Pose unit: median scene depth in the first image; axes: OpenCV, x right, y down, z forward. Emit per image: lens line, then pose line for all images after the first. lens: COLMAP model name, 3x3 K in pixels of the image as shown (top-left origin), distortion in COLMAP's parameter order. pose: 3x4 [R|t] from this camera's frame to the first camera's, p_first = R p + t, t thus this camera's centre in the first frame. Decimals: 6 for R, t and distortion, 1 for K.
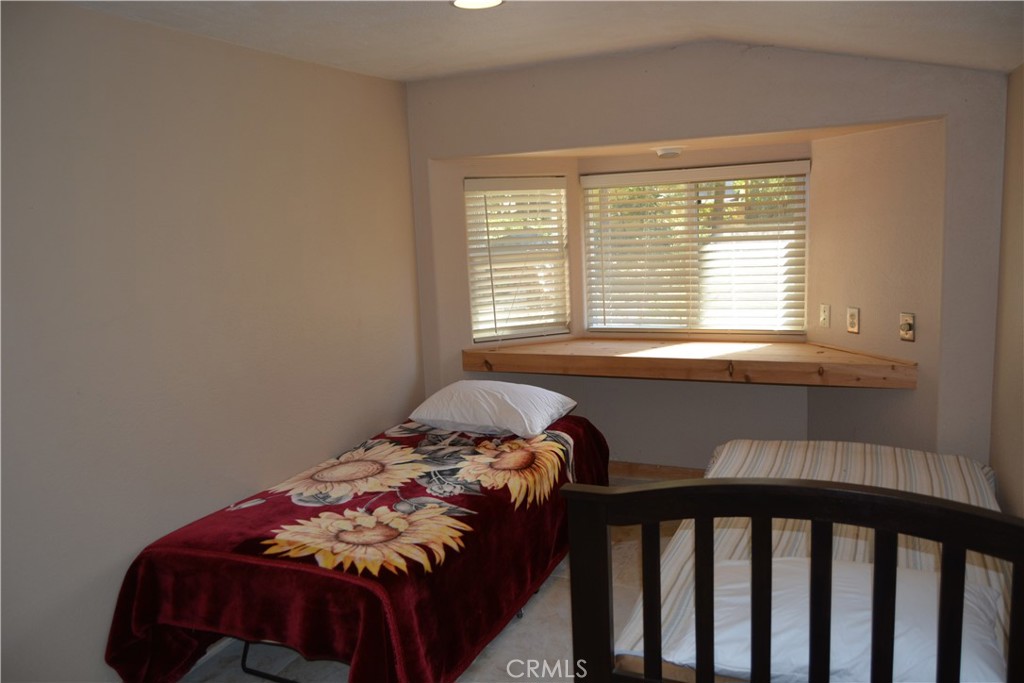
lens RADIAL K [[793.0, 0, 512.7], [0, 793.0, 339.0], [0, 0, 1]] dist [-0.010942, 0.000415]
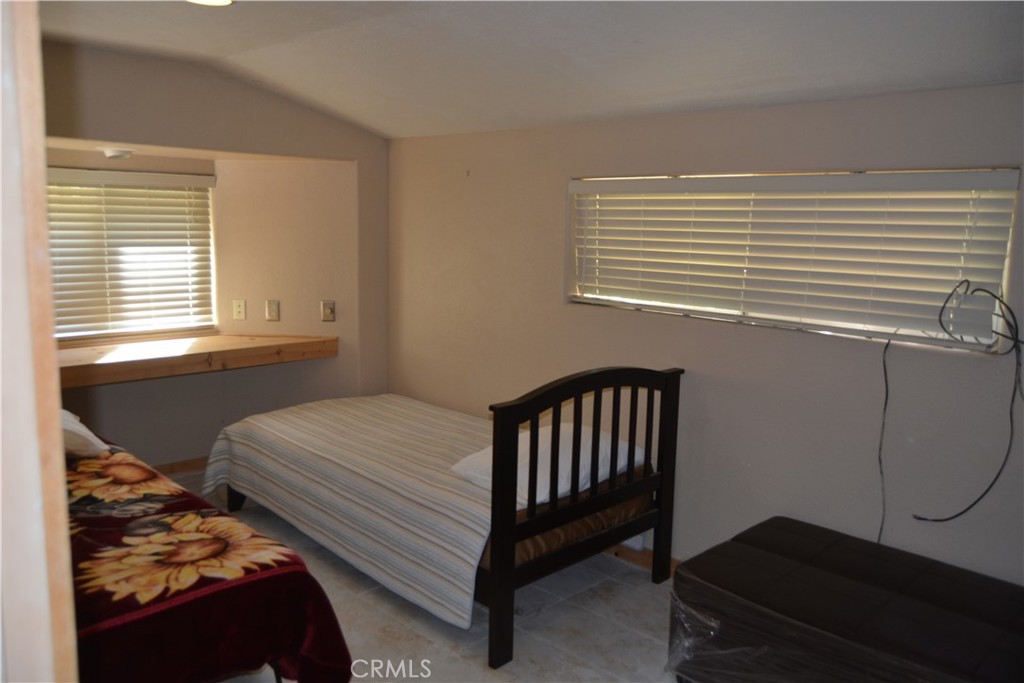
lens RADIAL K [[793.0, 0, 509.8], [0, 793.0, 342.5], [0, 0, 1]] dist [-0.010942, 0.000415]
pose [[0.345353, -0.085816, 0.934541, -0.741212], [0.101745, 0.993365, 0.053618, -0.003210], [-0.932941, 0.076567, 0.351793, 0.265314]]
